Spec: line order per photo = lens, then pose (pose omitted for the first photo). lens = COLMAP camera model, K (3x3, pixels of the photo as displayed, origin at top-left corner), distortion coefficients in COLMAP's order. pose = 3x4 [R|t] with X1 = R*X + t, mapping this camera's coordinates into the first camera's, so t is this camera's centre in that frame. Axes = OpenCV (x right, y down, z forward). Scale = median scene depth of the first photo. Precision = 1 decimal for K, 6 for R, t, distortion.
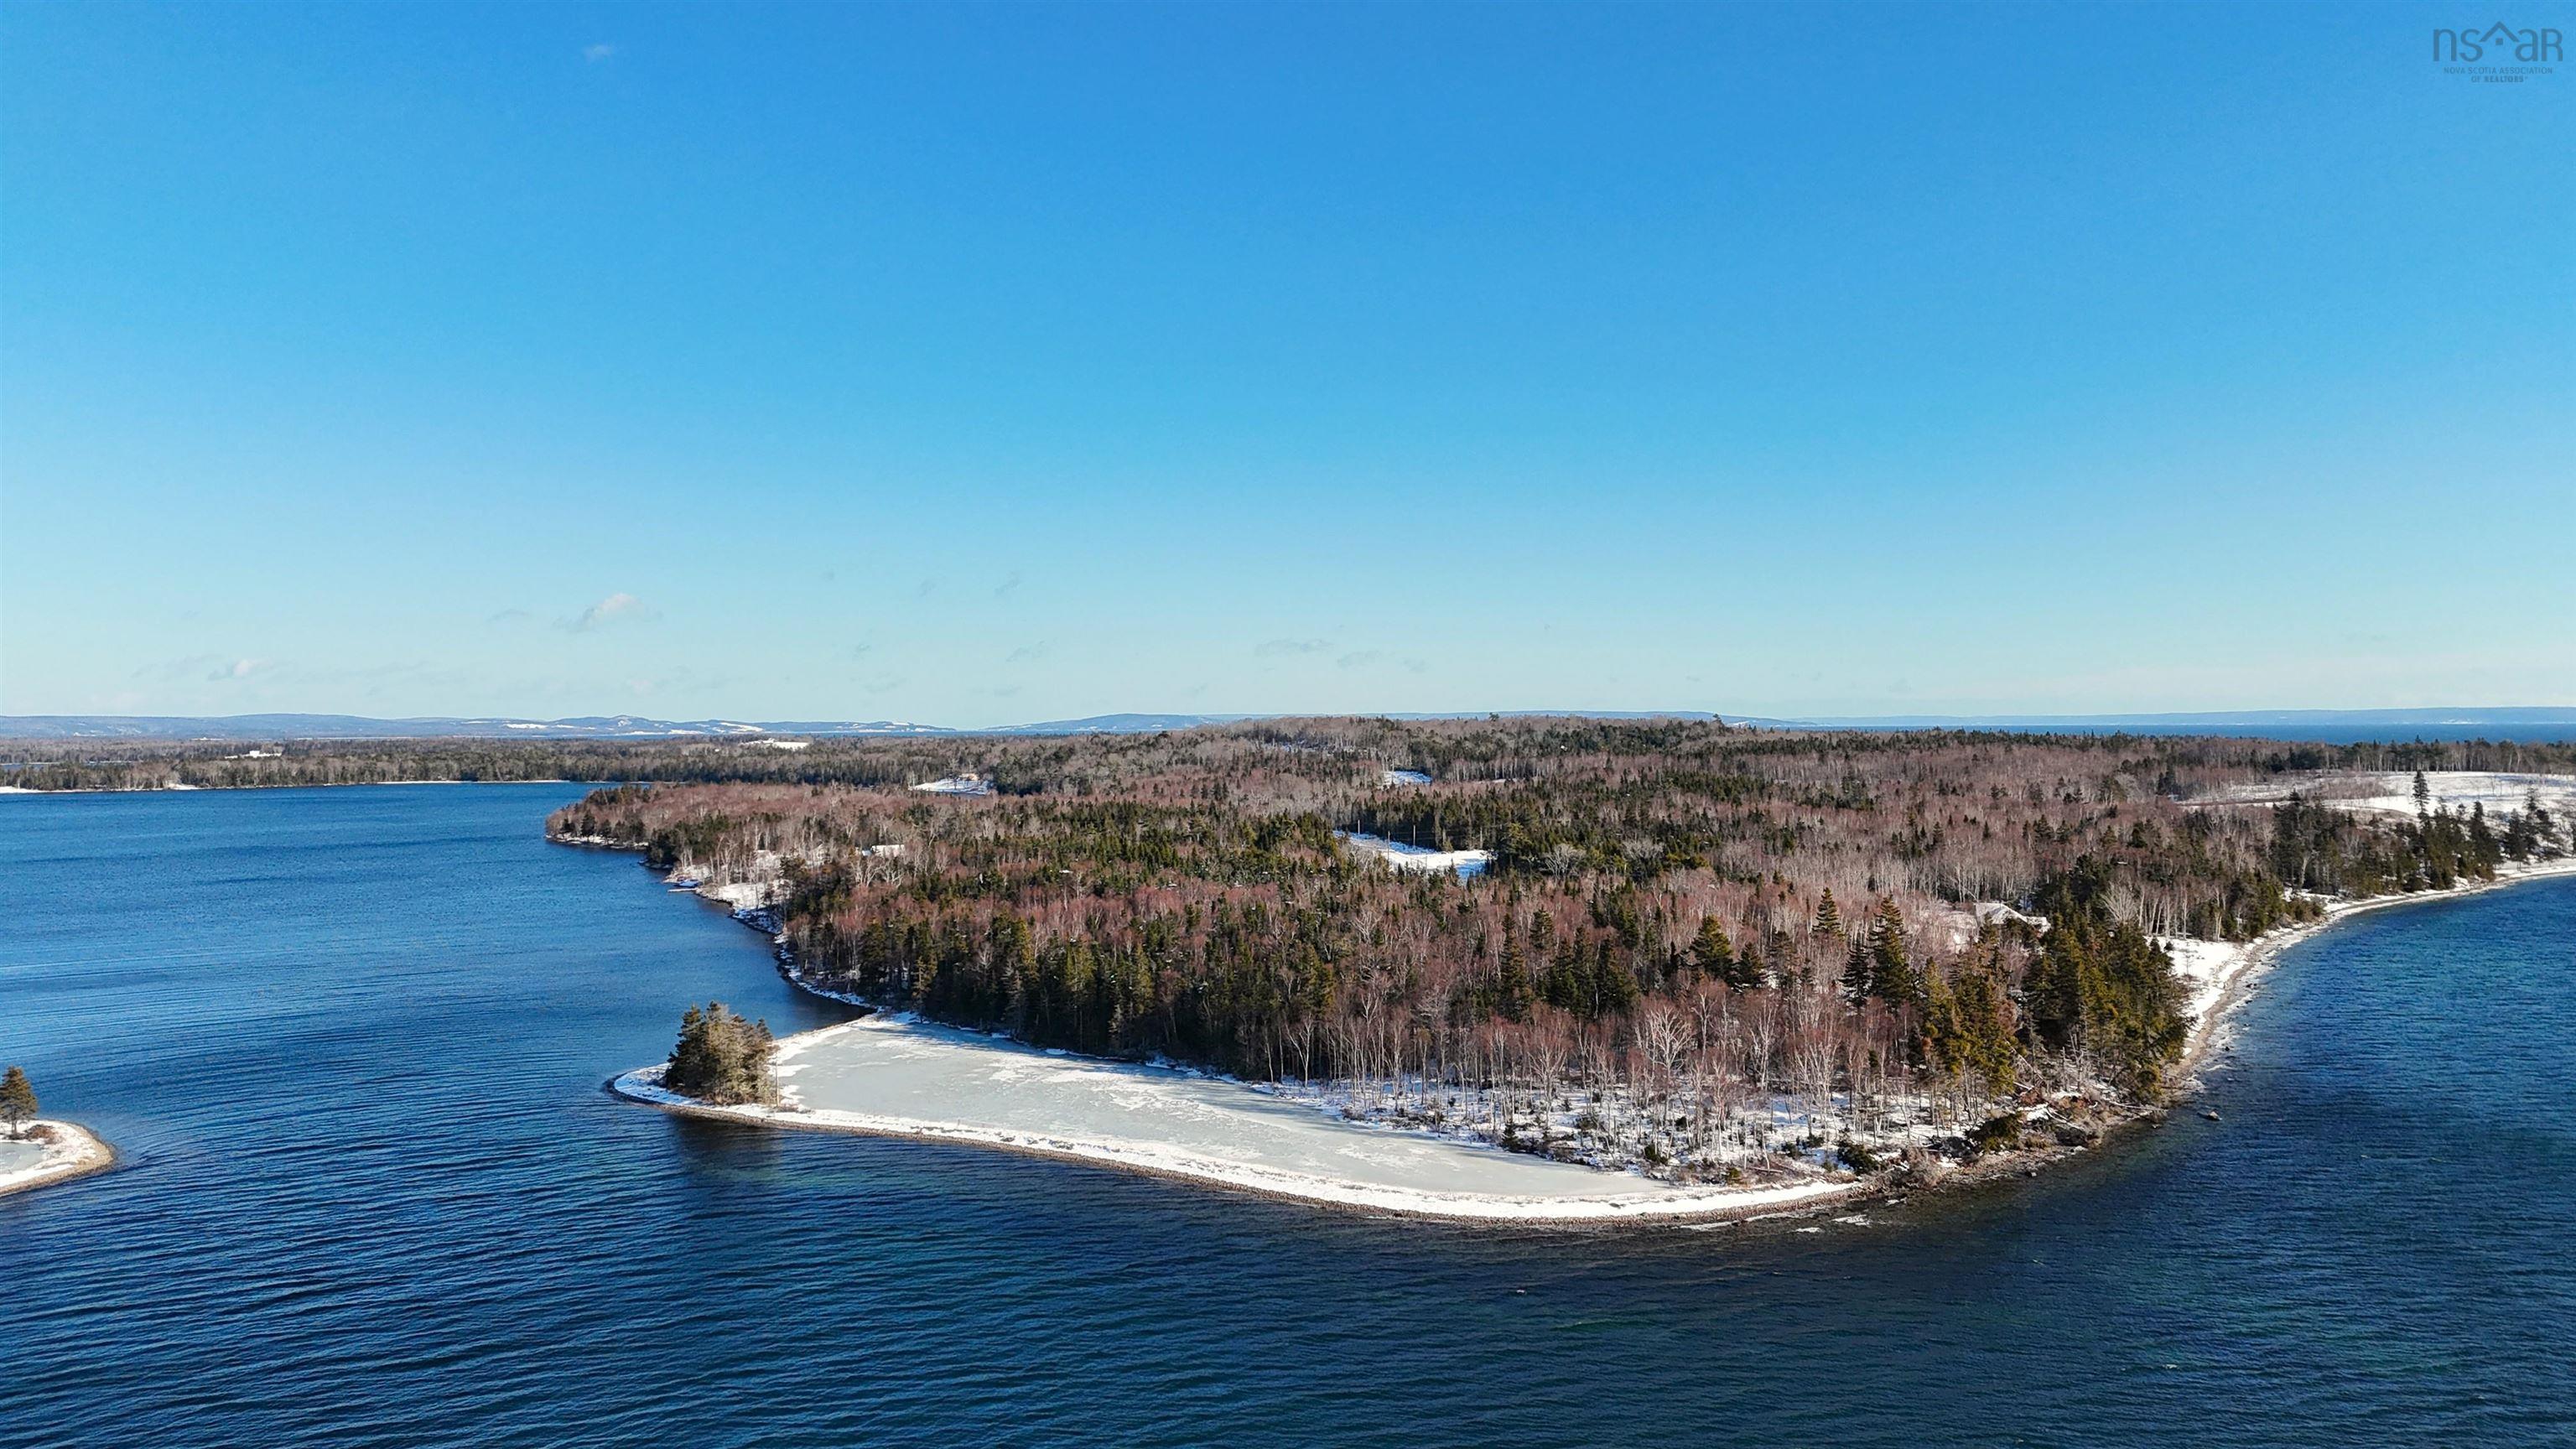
lens RADIAL K [[1878.8, 0, 1296.0], [0, 1878.8, 724.0], [0, 0, 1]] dist [0.083222, -0.072859]
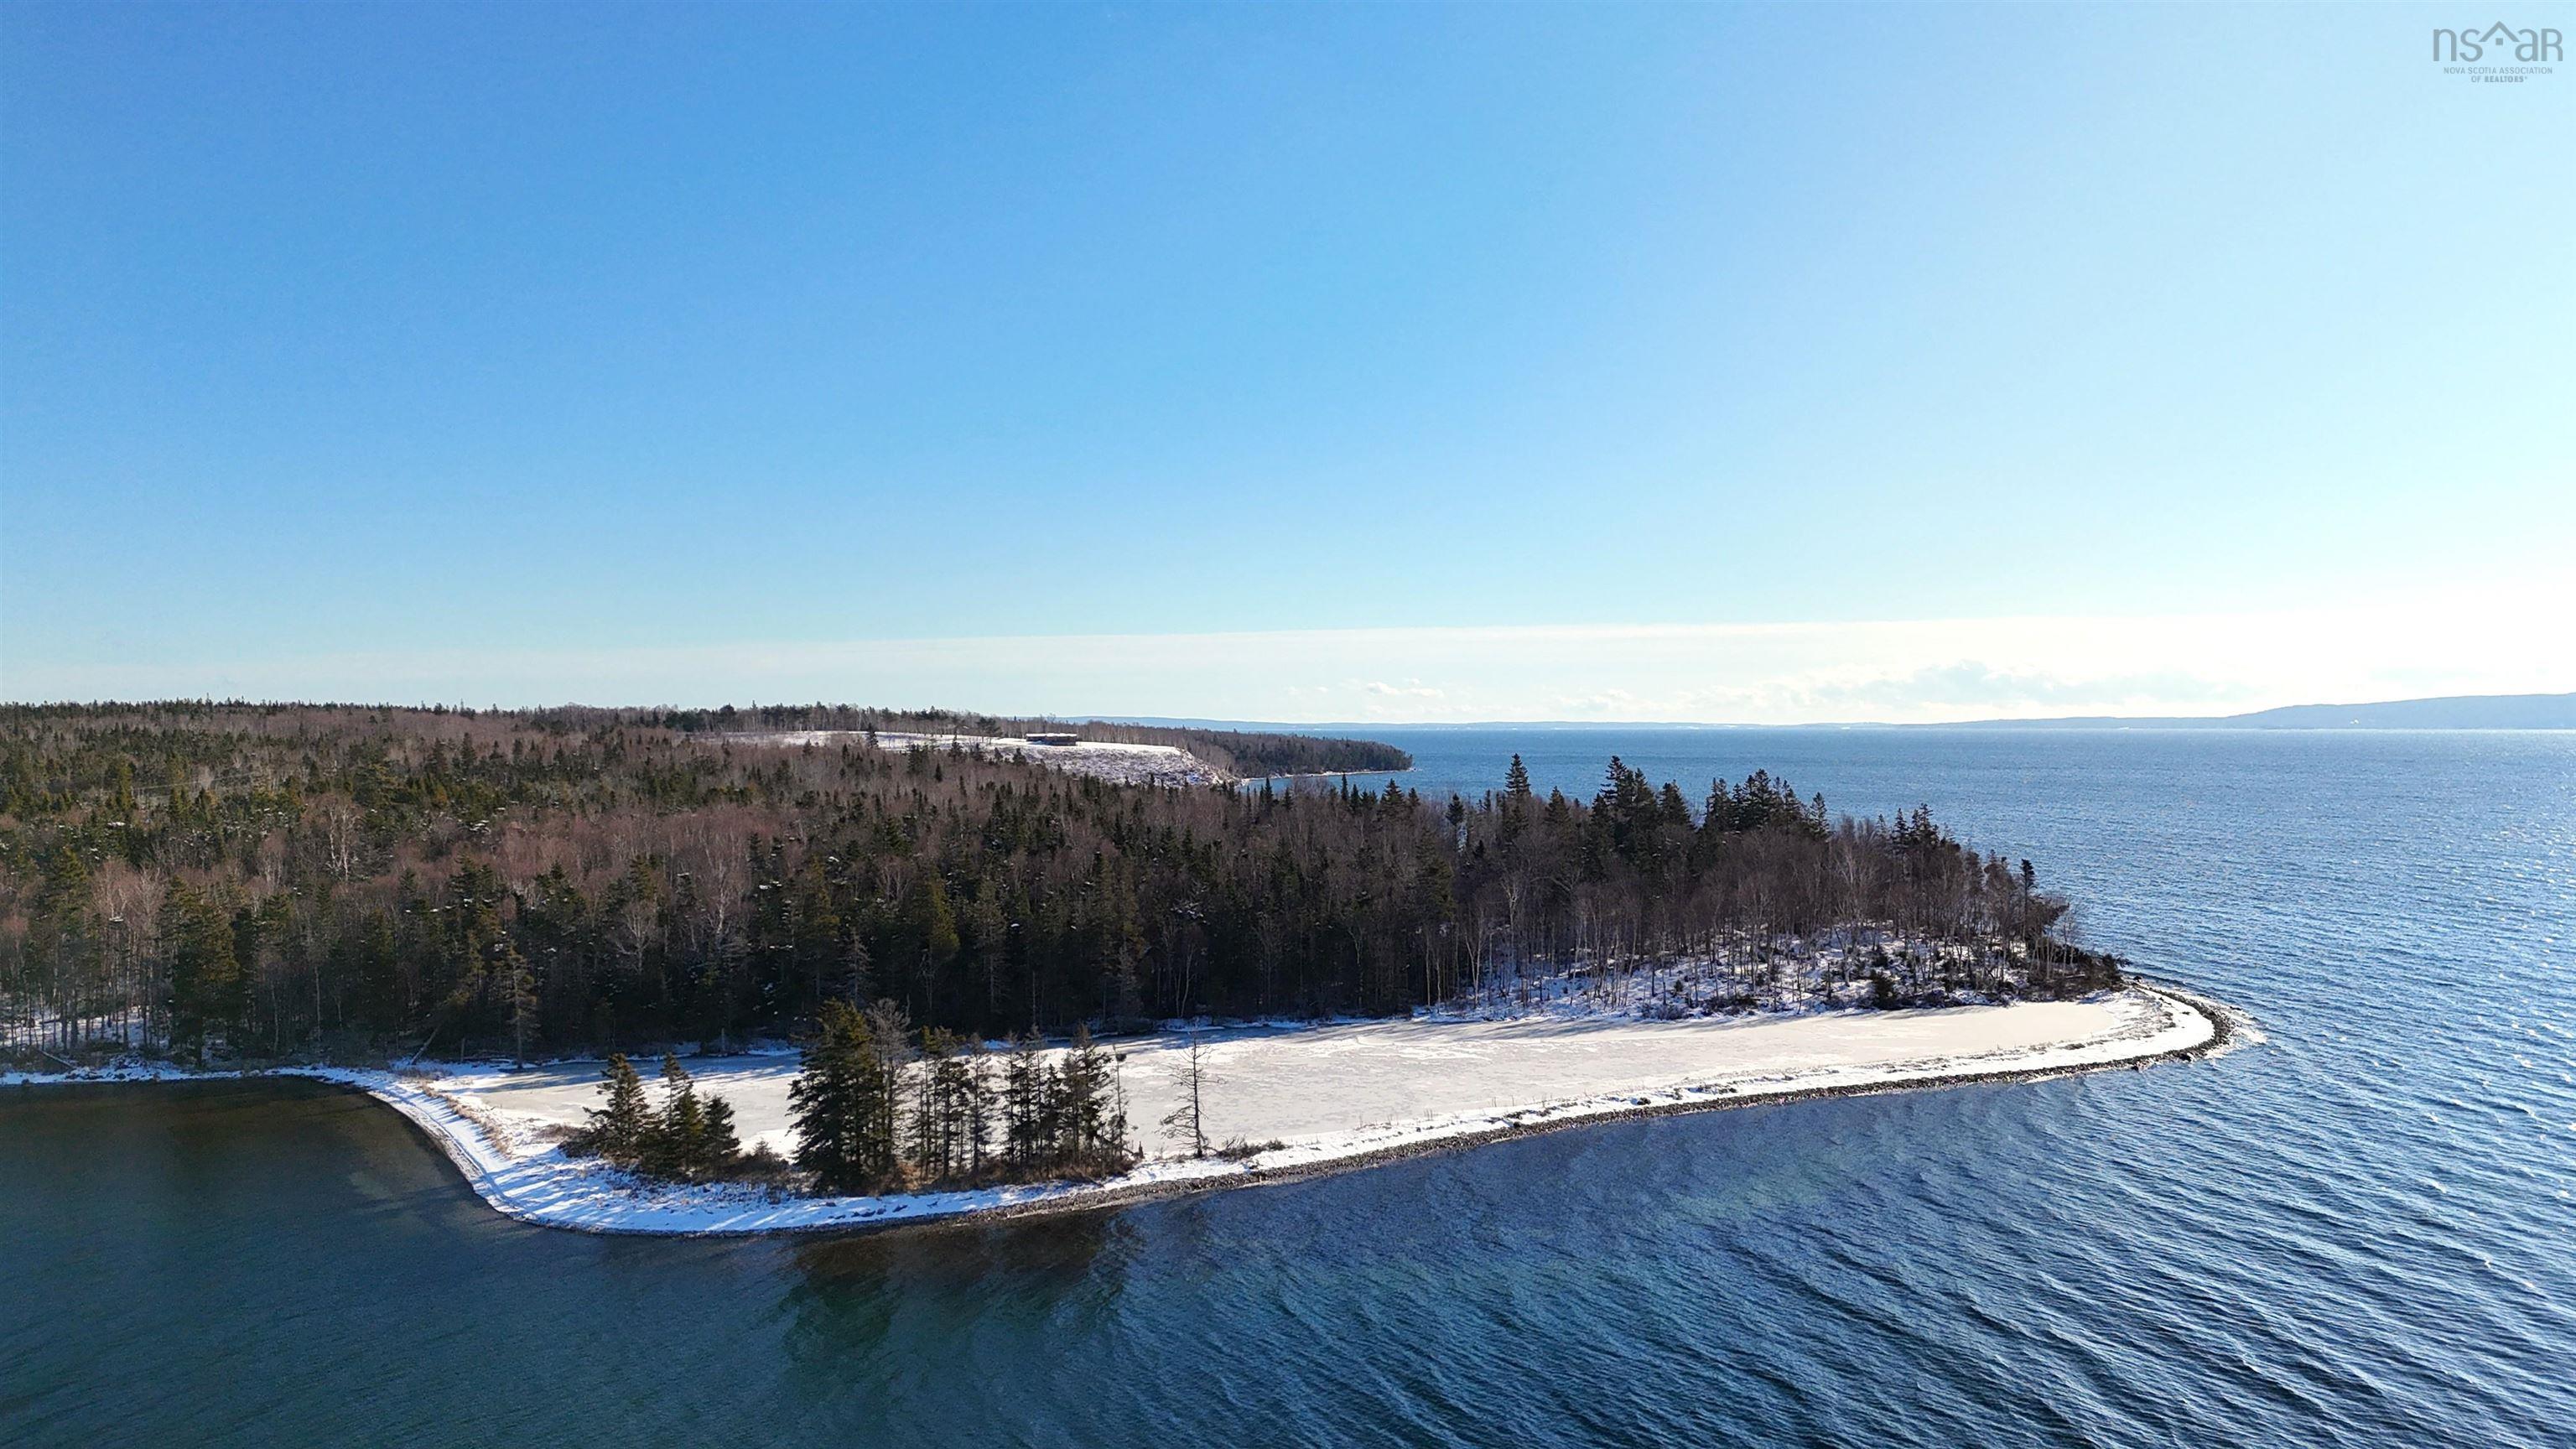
lens RADIAL K [[1878.8, 0, 1292.2], [0, 1878.8, 716.0], [0, 0, 1]] dist [0.083222, -0.072859]
pose [[0.485856, 0.008408, 0.873998, -0.325256], [0.000498, 0.999951, -0.009896, 0.040180], [-0.874039, 0.005243, 0.485828, 0.333245]]
